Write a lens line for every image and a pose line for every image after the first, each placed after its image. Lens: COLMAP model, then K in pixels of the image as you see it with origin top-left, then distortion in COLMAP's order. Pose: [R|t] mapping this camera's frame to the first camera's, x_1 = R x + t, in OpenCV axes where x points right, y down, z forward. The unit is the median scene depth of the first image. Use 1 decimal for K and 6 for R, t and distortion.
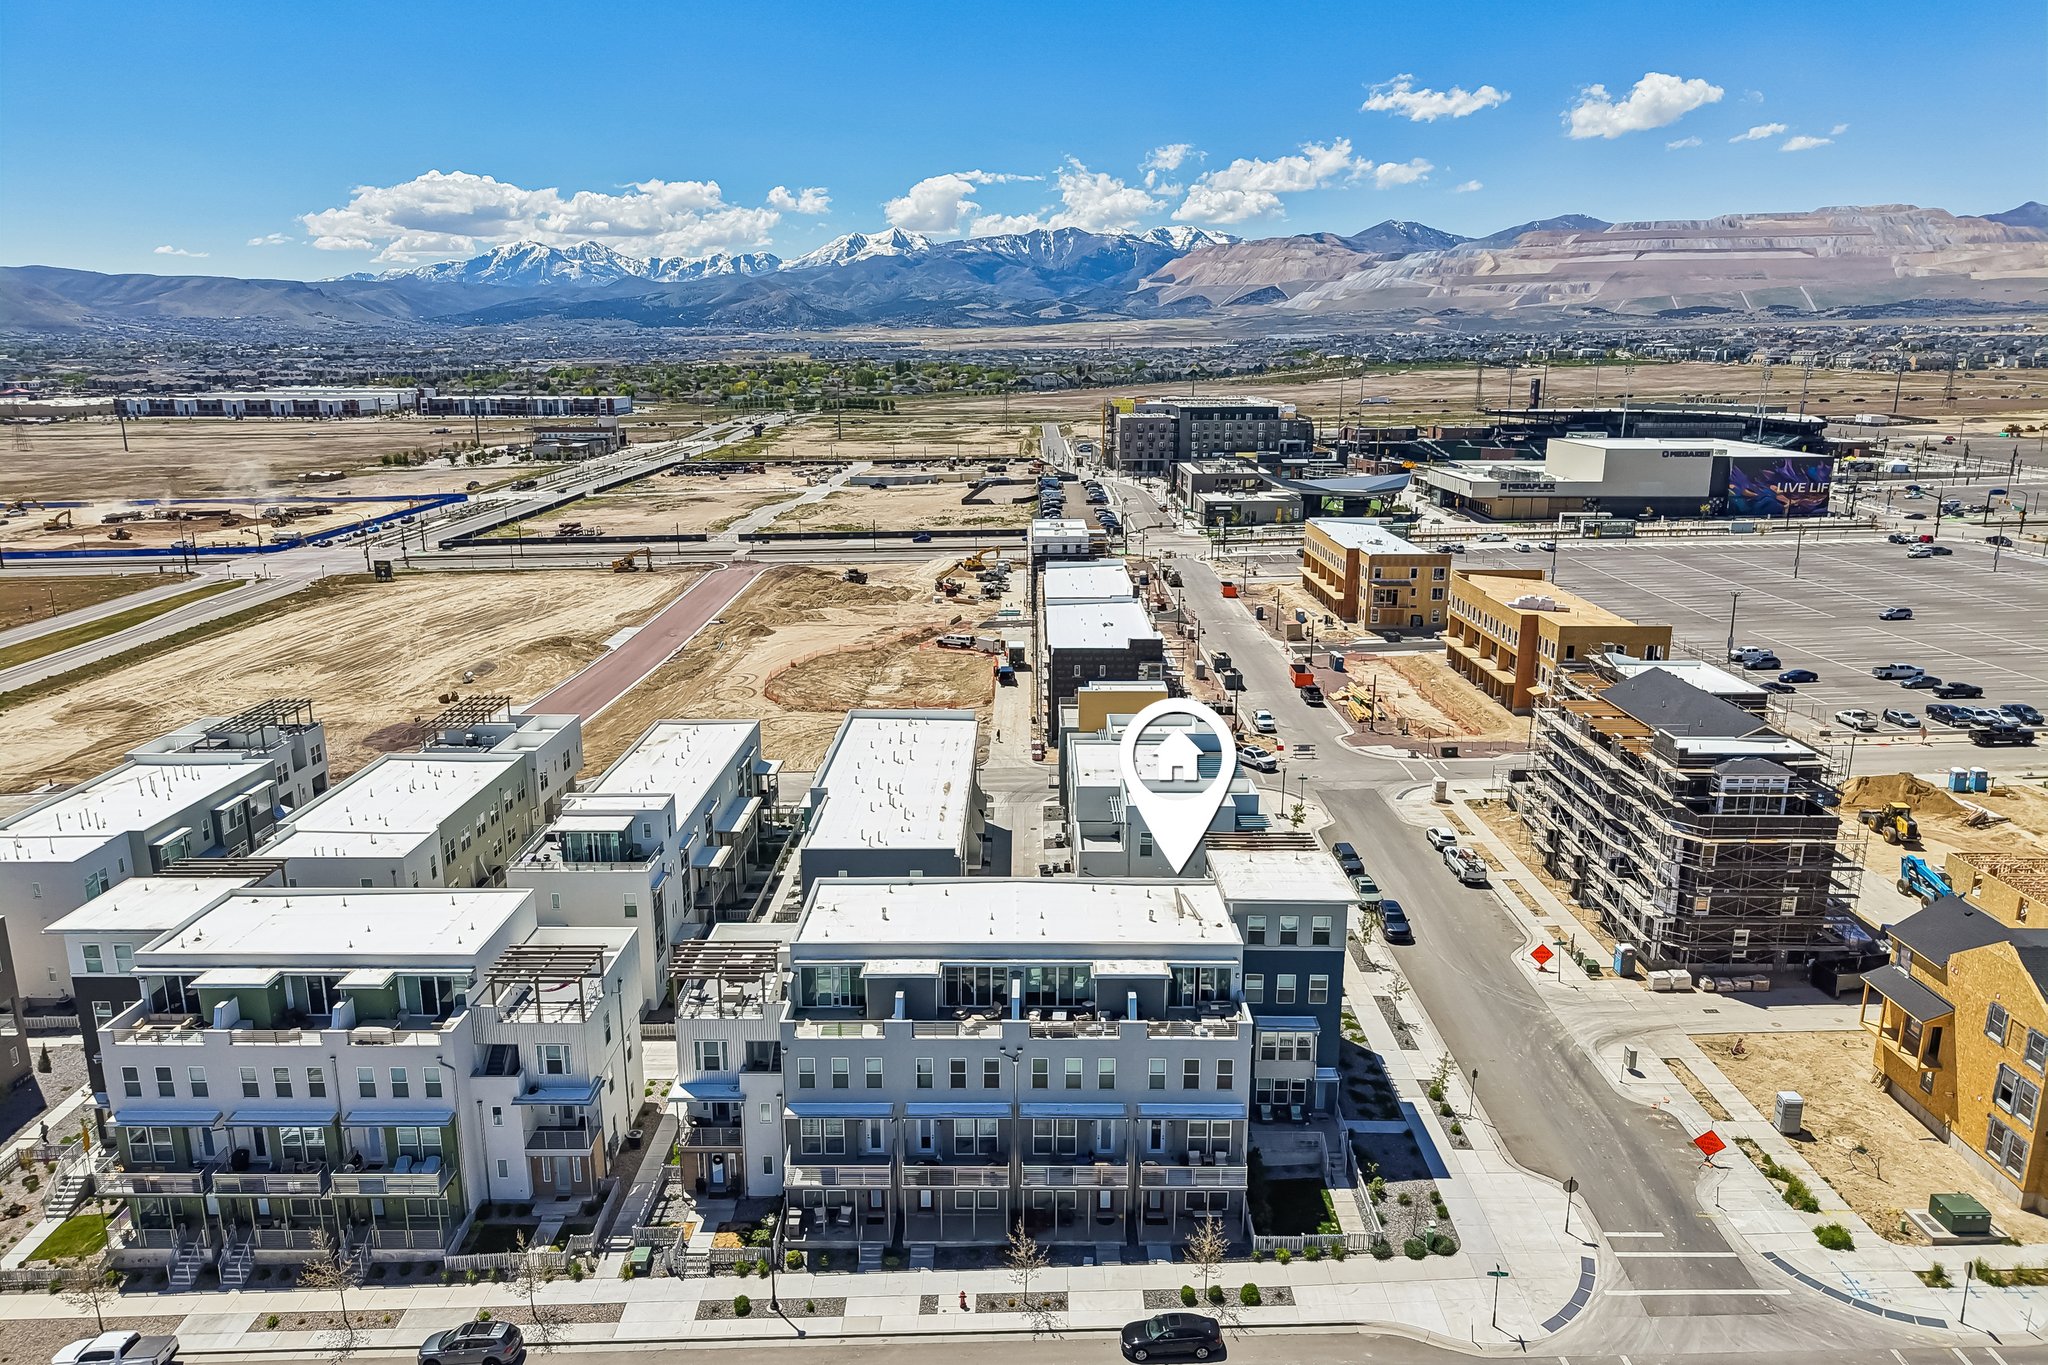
lens RADIAL K [[1376.8, 0, 1024.0], [0, 1376.8, 682.5], [0, 0, 1]] dist [0.008785, -0.004903]
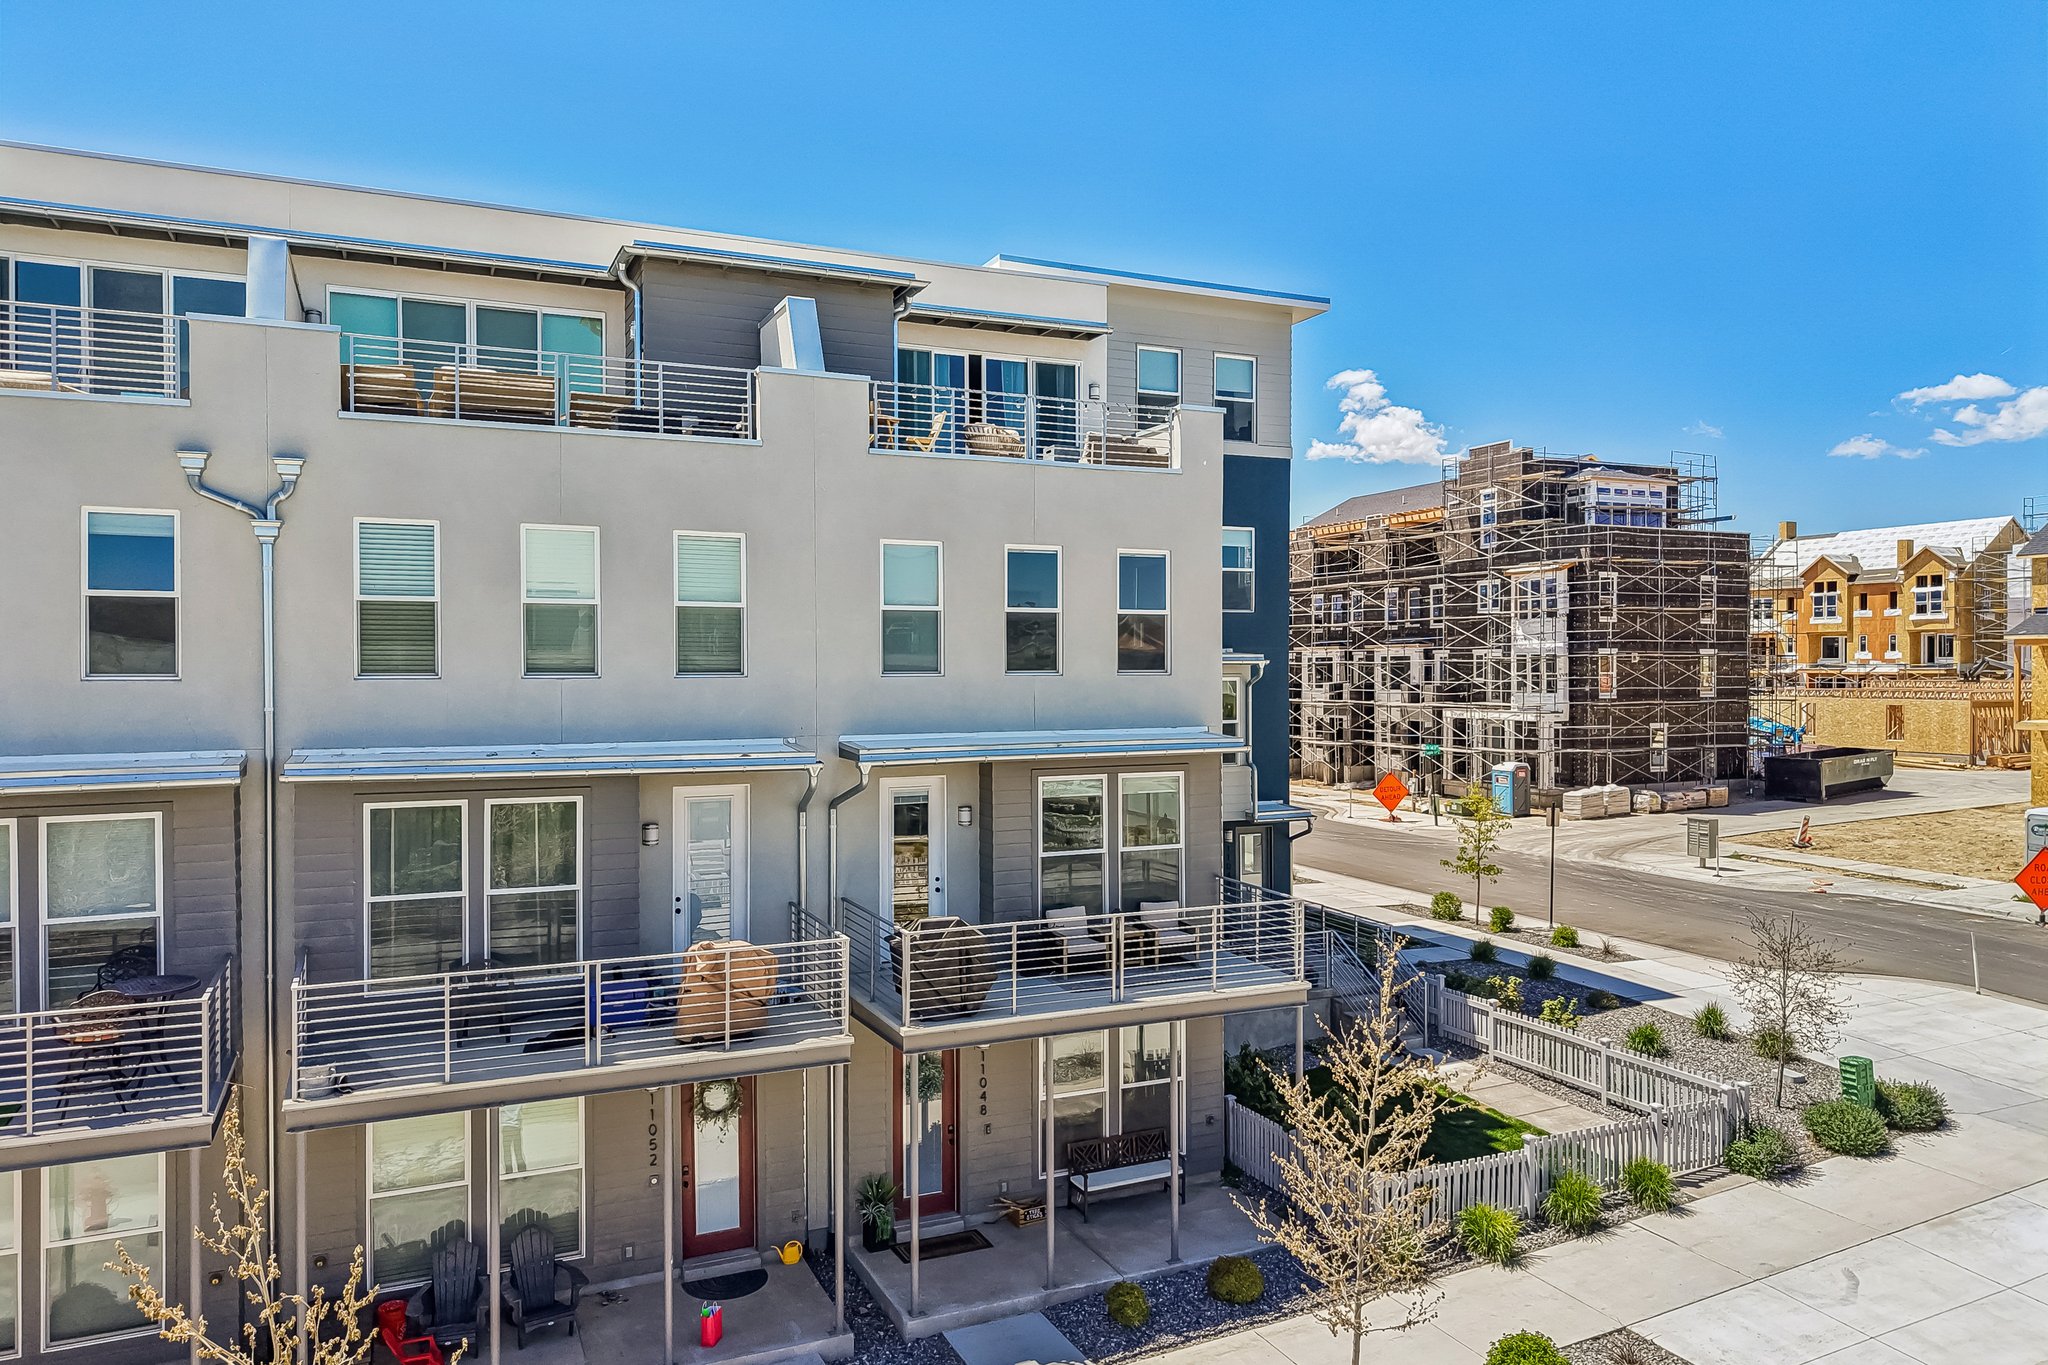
lens RADIAL K [[1376.8, 0, 1024.0], [0, 1376.8, 682.5], [0, 0, 1]] dist [0.008785, -0.004903]
pose [[0.908479, -0.007790, 0.417859, 0.007821], [0.102061, 0.973691, -0.203740, 0.256751], [-0.405278, 0.227741, 0.885372, 0.564461]]
